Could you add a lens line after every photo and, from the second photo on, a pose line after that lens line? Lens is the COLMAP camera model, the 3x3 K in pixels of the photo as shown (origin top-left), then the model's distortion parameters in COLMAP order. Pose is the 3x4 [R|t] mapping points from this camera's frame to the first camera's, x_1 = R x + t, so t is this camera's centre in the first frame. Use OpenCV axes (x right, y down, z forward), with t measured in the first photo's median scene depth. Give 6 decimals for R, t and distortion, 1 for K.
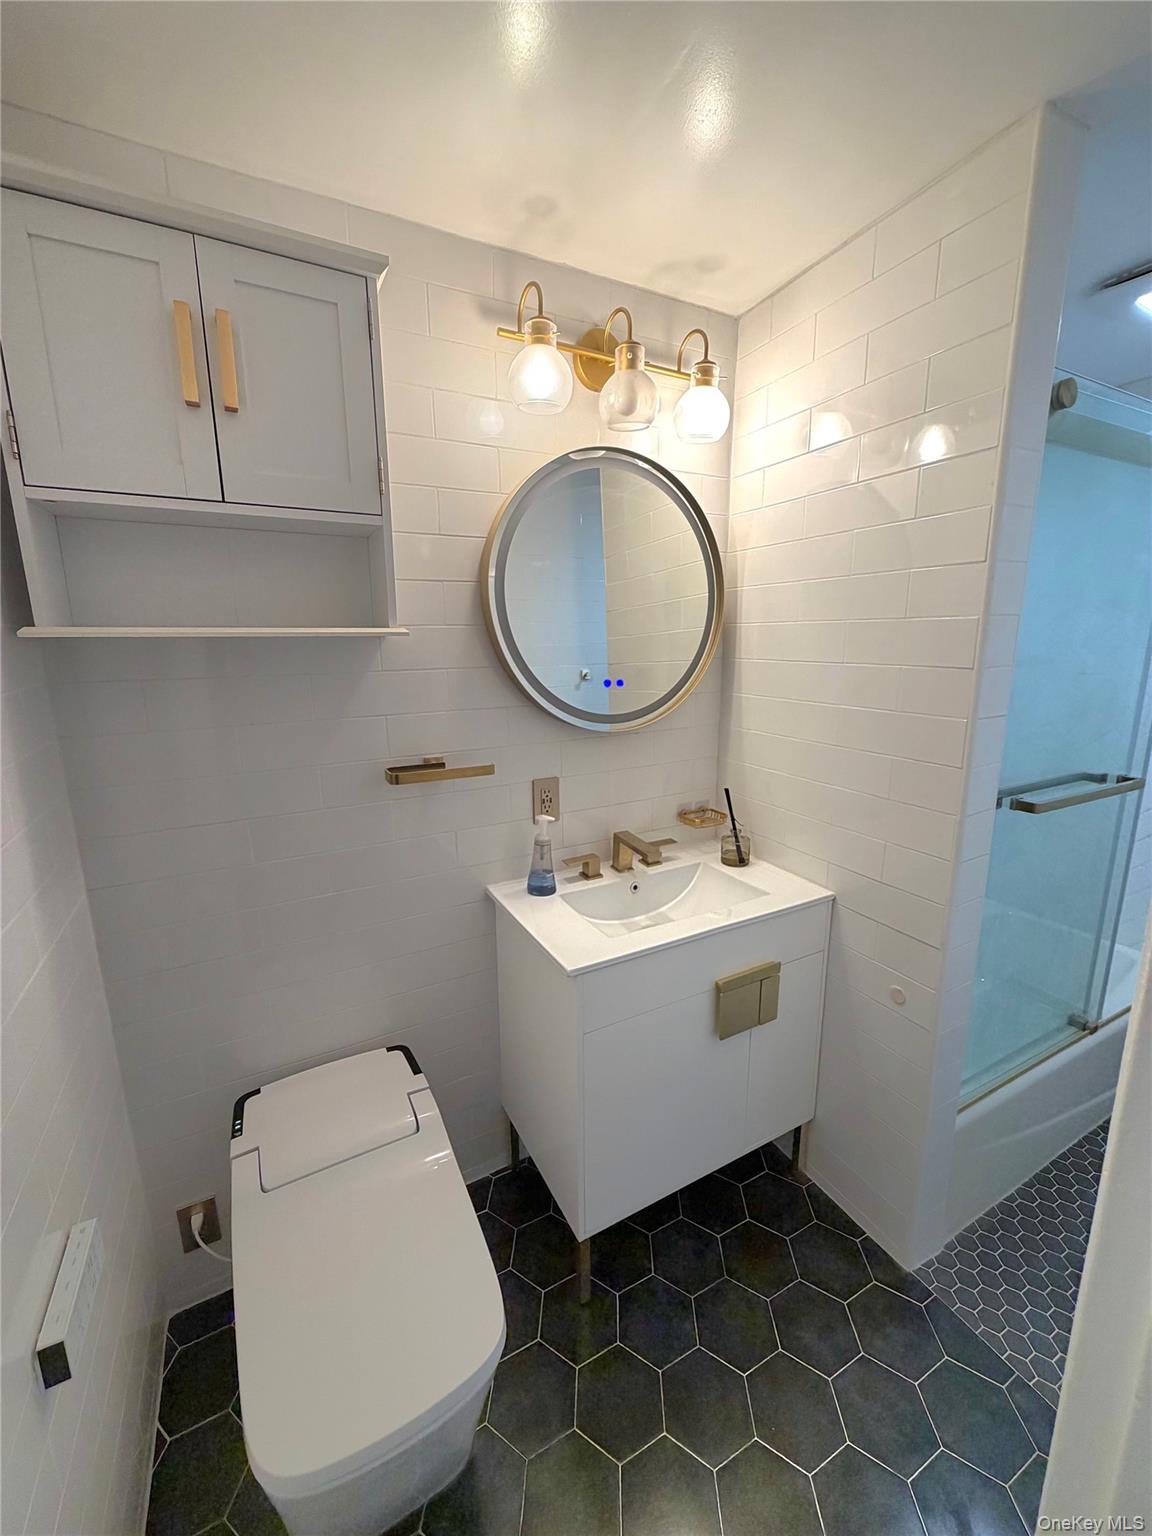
lens RADIAL K [[610.7, 0, 578.3], [0, 610.7, 766.5], [0, 0, 1]] dist [-0.000367, 0.000449]
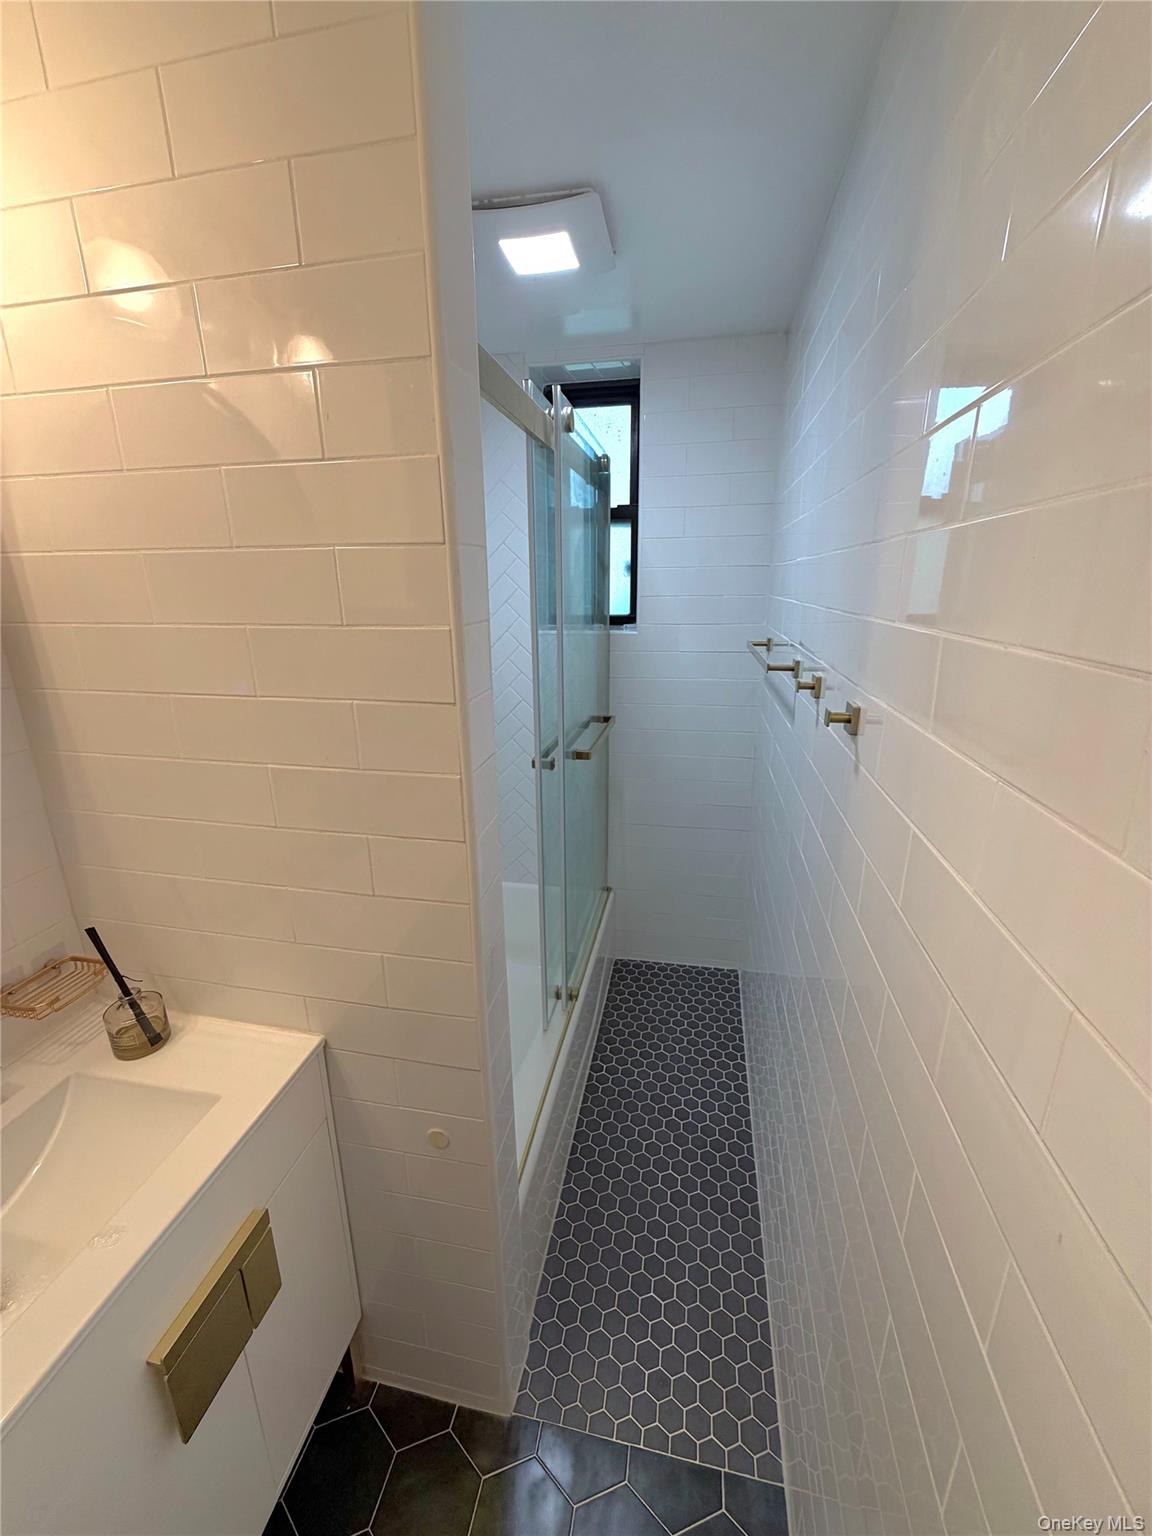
lens RADIAL K [[610.7, 0, 576.7], [0, 610.7, 768.0], [0, 0, 1]] dist [-0.000367, 0.000449]
pose [[0.633249, -0.210779, 0.744693, 0.154627], [0.162280, 0.976972, 0.138529, -0.119312], [-0.756743, 0.033125, 0.652872, 0.335149]]
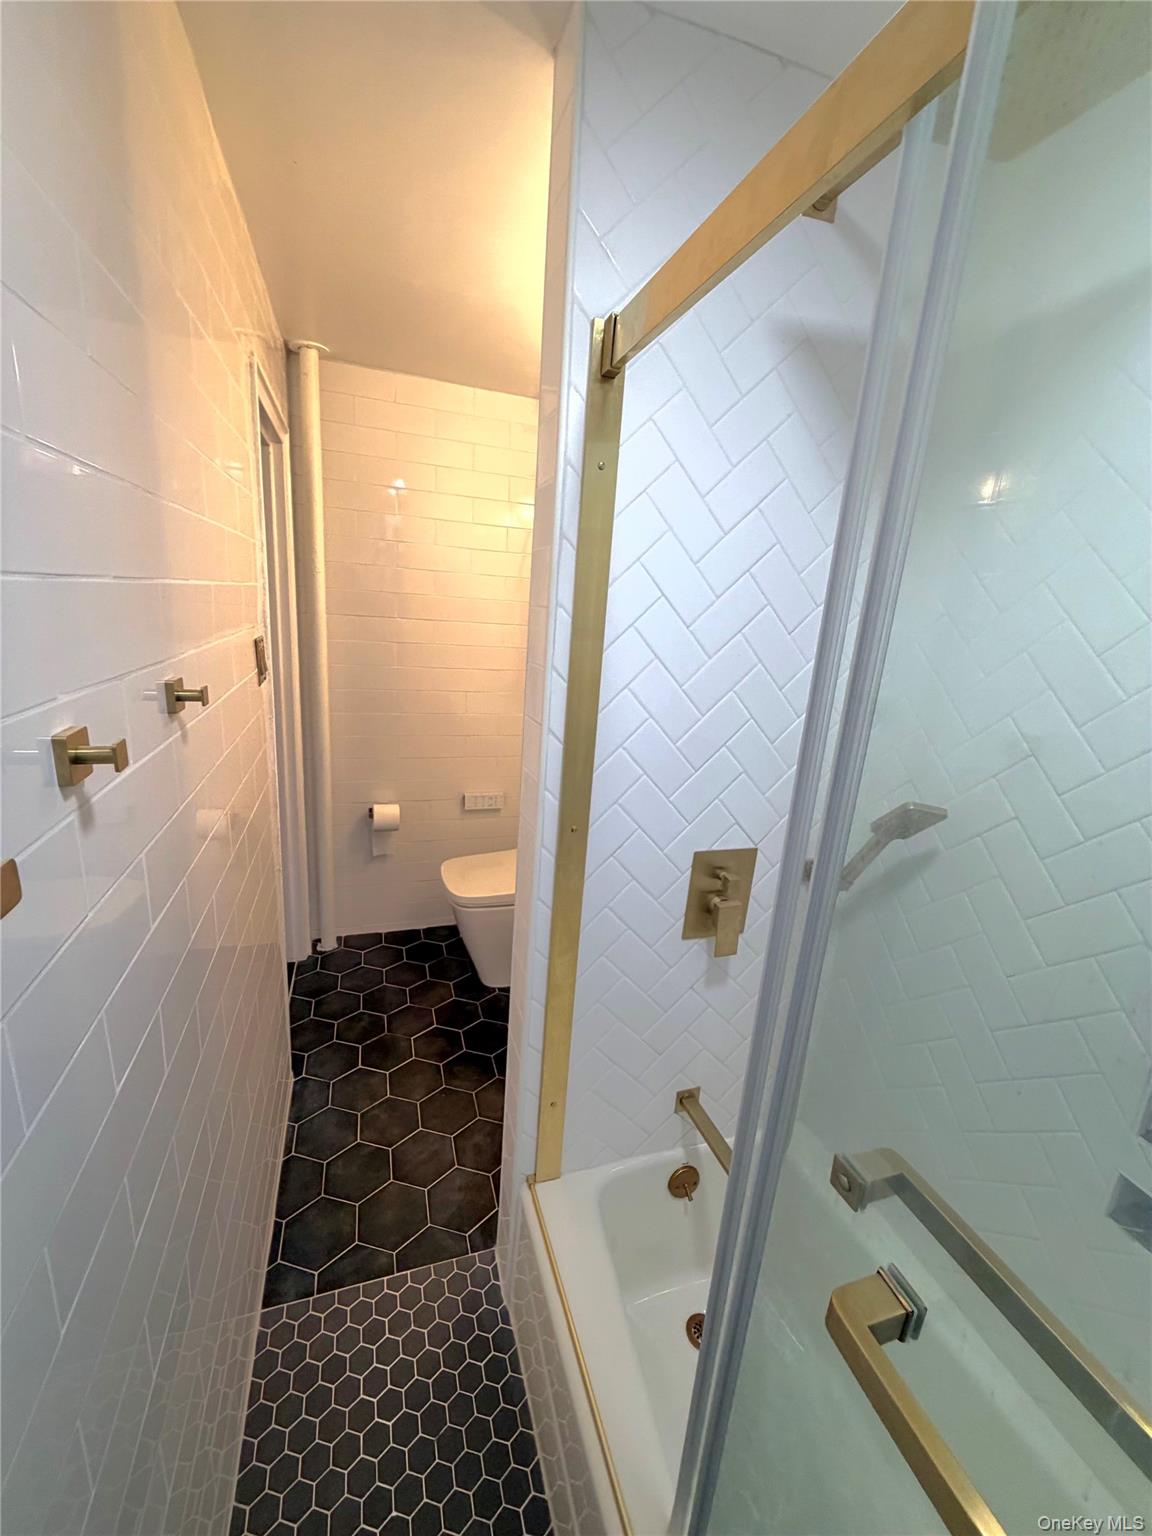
lens RADIAL K [[610.7, 0, 578.2], [0, 610.7, 761.2], [0, 0, 1]] dist [-0.000367, 0.000449]
pose [[-0.162304, 0.253036, -0.953745, 1.177689], [-0.273739, 0.917077, 0.289891, -0.238353], [0.948011, 0.308128, -0.079579, 0.879330]]
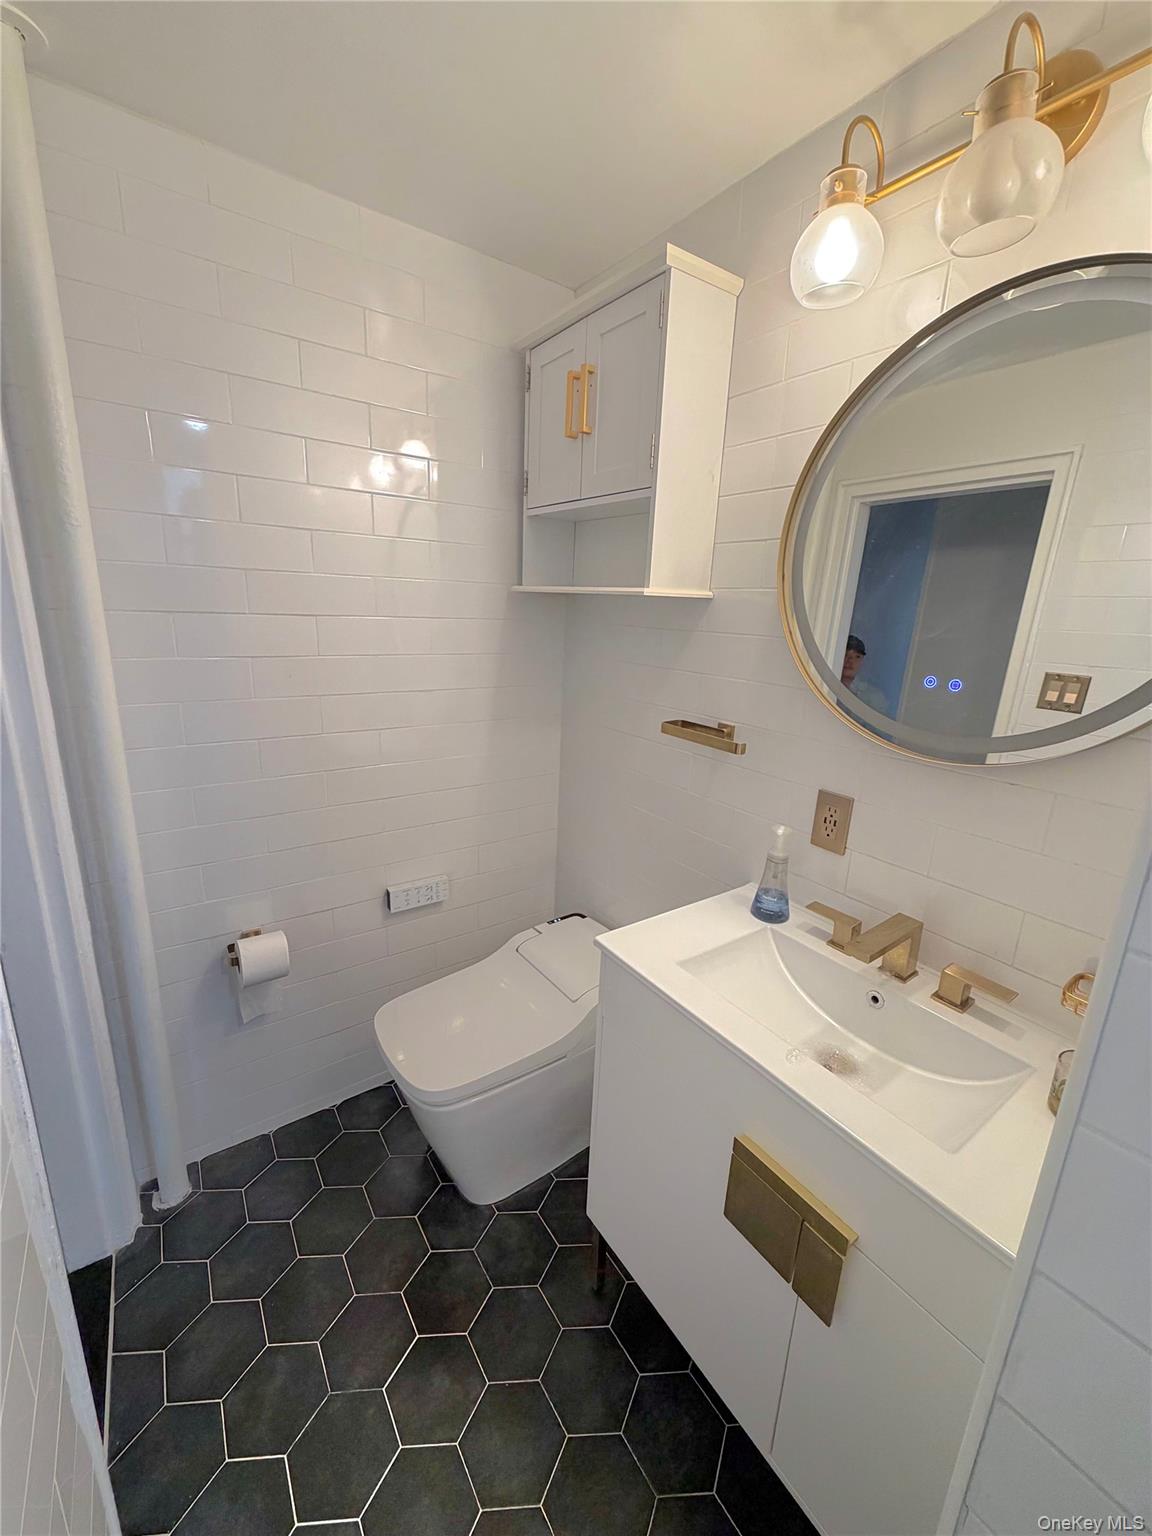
lens RADIAL K [[610.7, 0, 579.6], [0, 610.7, 770.0], [0, 0, 1]] dist [-0.000367, 0.000449]
pose [[0.120757, 0.272072, -0.954670, 0.626333], [-0.252446, 0.938507, 0.235533, -0.107400], [0.960046, 0.212560, 0.182015, 0.545842]]
